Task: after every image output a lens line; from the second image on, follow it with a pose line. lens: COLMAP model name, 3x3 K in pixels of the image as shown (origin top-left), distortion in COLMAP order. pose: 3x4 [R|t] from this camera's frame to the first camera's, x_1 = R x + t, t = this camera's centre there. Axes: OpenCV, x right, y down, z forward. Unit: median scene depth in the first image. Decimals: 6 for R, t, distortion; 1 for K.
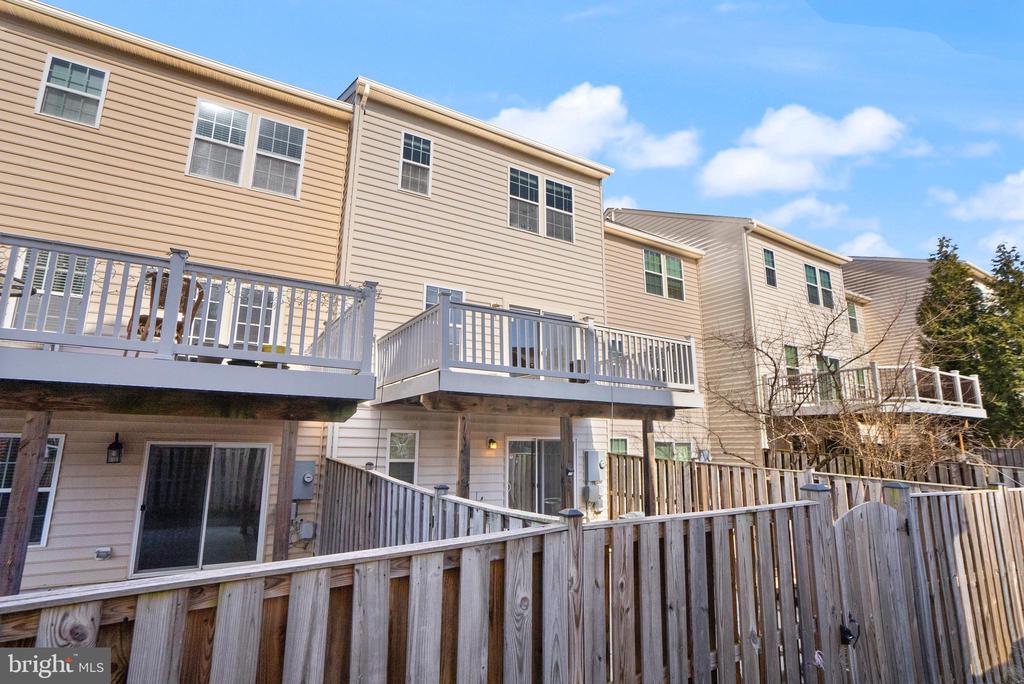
lens RADIAL K [[472.7, 0, 494.3], [0, 472.7, 350.9], [0, 0, 1]] dist [-0.030681, 0.007987]
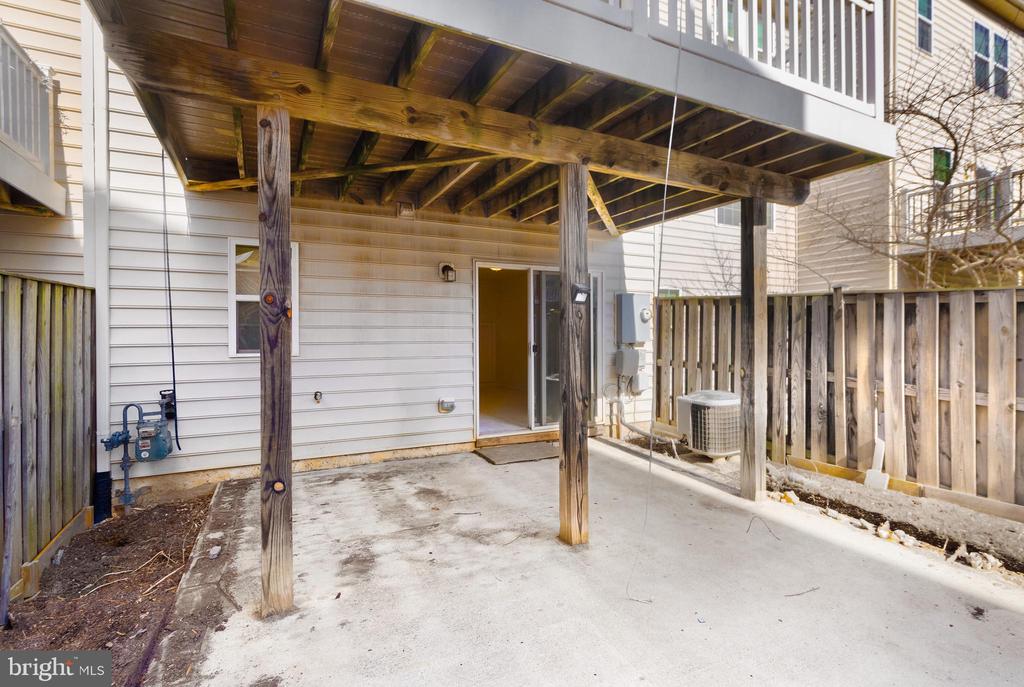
lens RADIAL K [[472.7, 0, 497.2], [0, 472.7, 331.6], [0, 0, 1]] dist [-0.030681, 0.007987]
pose [[0.997950, -0.016716, -0.061779, 0.083461], [0.028112, 0.981673, 0.188487, 0.155625], [0.057496, -0.189837, 0.980131, 0.432949]]
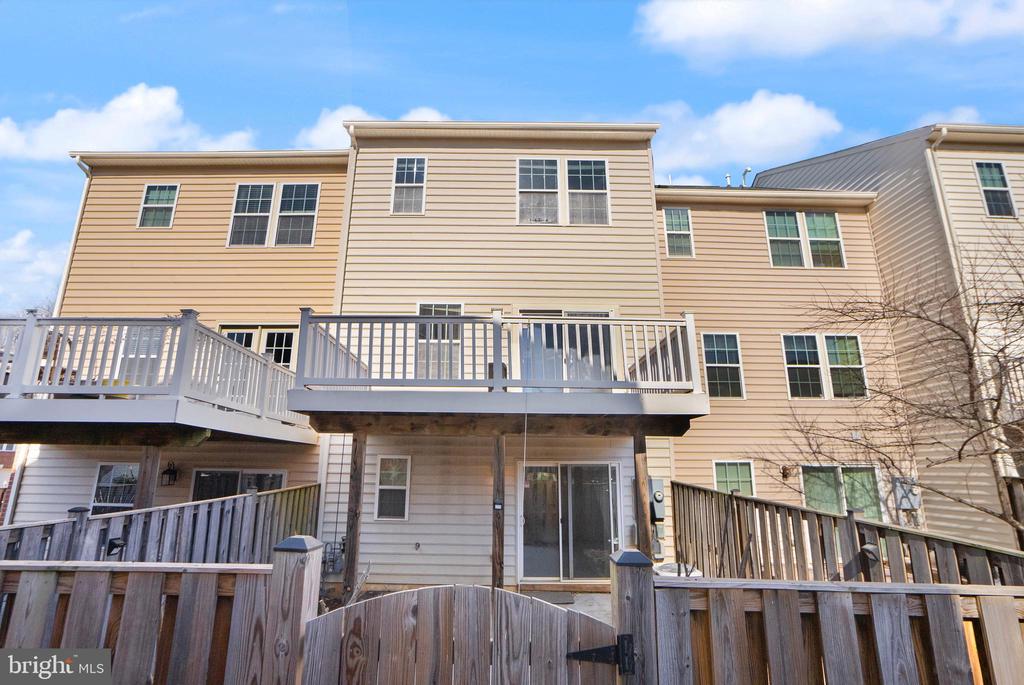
lens RADIAL K [[472.7, 0, 508.5], [0, 472.7, 358.0], [0, 0, 1]] dist [-0.030681, 0.007987]
pose [[0.879708, -0.114076, -0.461628, 0.426747], [0.093427, 0.993340, -0.067430, 0.049606], [0.466245, 0.016190, 0.884507, 0.222397]]
